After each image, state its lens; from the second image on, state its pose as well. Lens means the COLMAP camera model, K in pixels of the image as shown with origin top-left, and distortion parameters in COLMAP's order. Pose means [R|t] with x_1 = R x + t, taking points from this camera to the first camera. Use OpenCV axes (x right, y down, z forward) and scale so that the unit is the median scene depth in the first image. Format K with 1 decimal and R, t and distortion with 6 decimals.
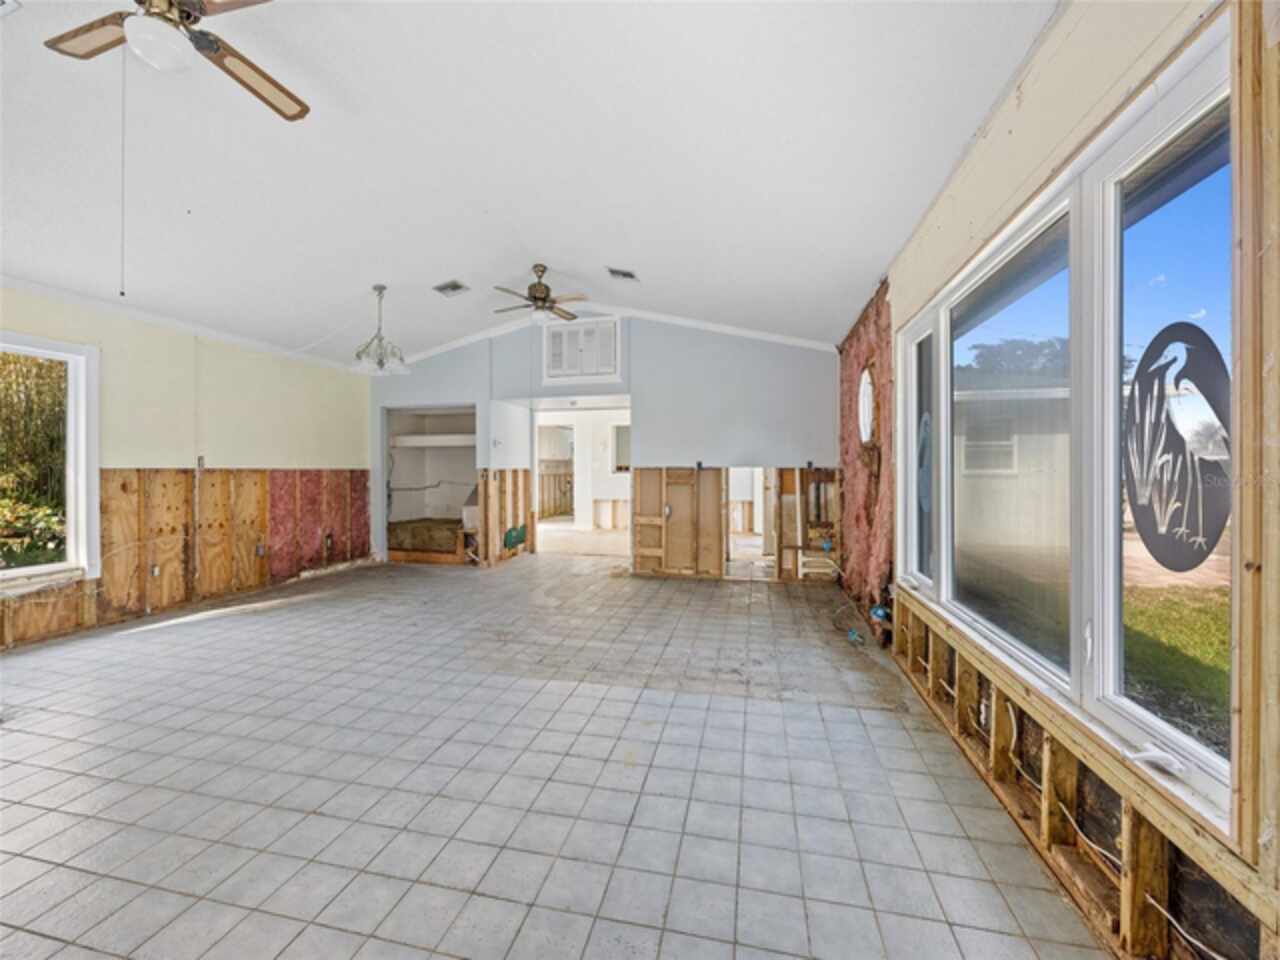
lens RADIAL K [[513.9, 0, 639.4], [0, 513.9, 475.2], [0, 0, 1]] dist [-0.001404, -0.000400]
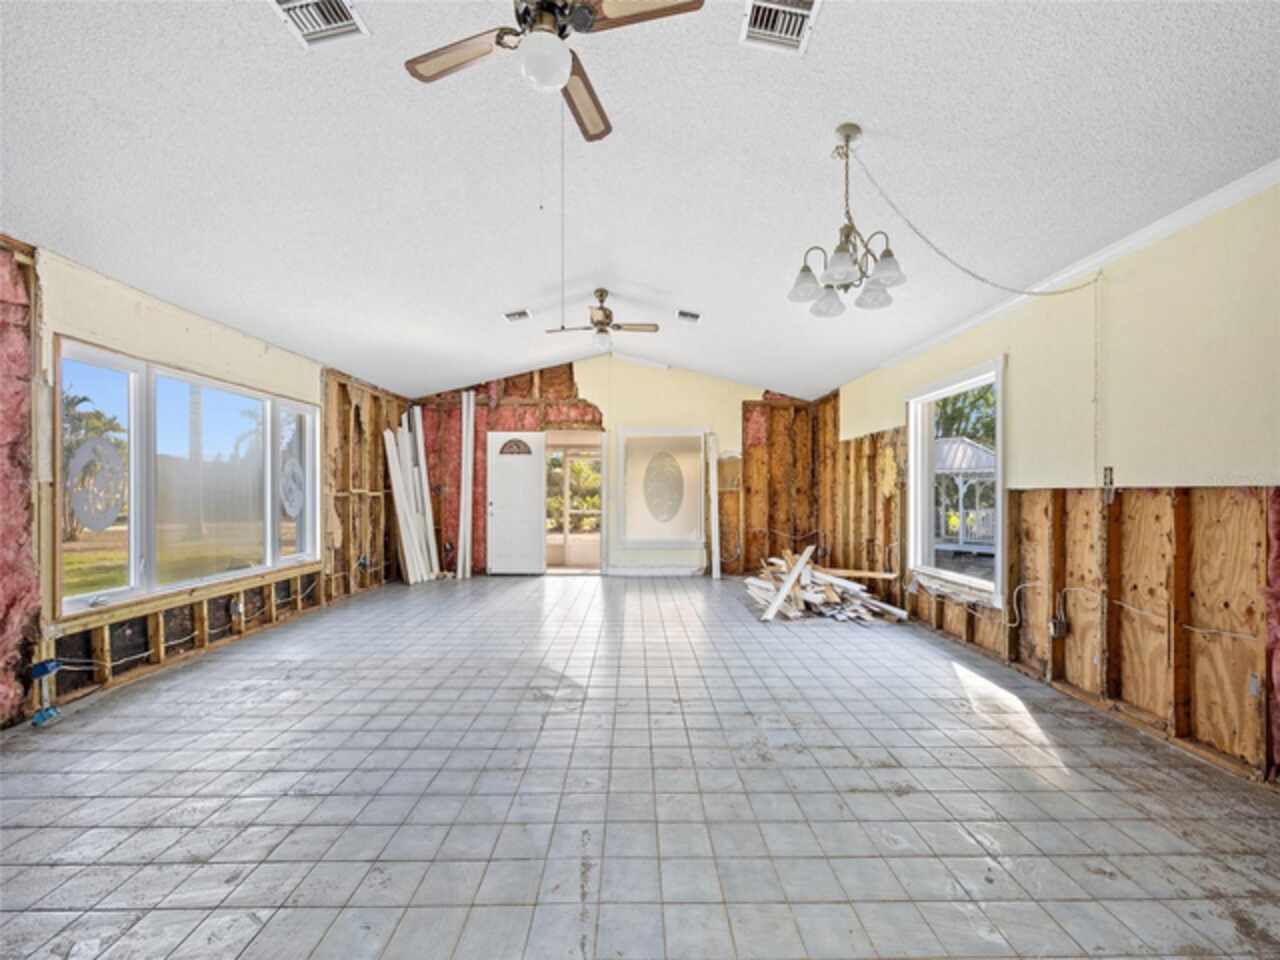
lens RADIAL K [[513.9, 0, 635.1], [0, 513.9, 487.9], [0, 0, 1]] dist [-0.001404, -0.000400]
pose [[-0.975236, -0.002636, -0.221152, -0.257246], [-0.003192, 0.999993, 0.002157, -0.016667], [0.221145, 0.002809, -0.975237, 2.026746]]
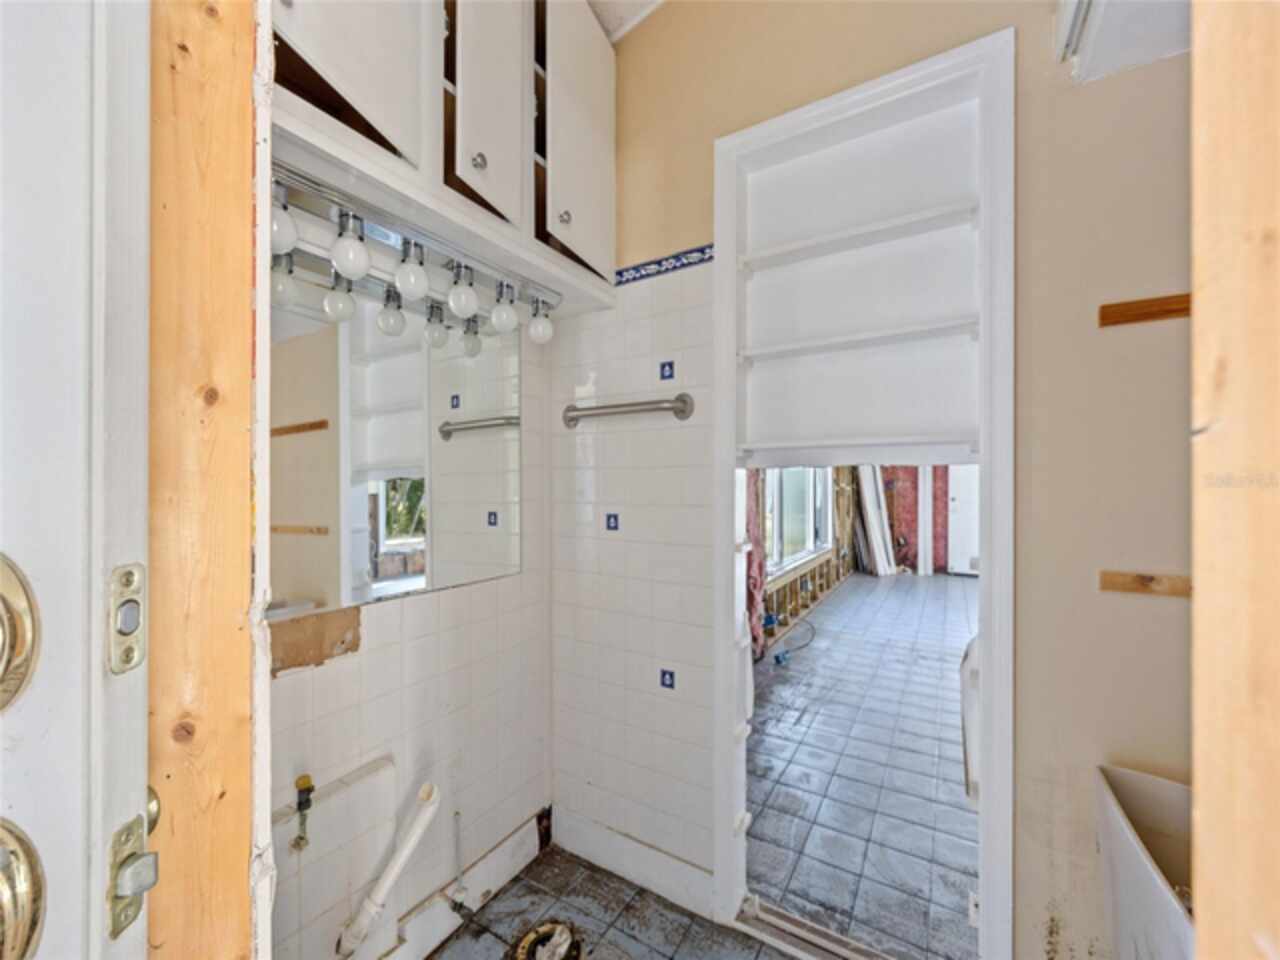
lens RADIAL K [[513.9, 0, 633.7], [0, 513.9, 480.0], [0, 0, 1]] dist [-0.001404, -0.000400]
pose [[-0.944381, -0.004495, 0.328822, 0.395140], [-0.002889, 0.999981, 0.005374, -0.028606], [-0.328840, 0.004125, -0.944377, 2.150939]]
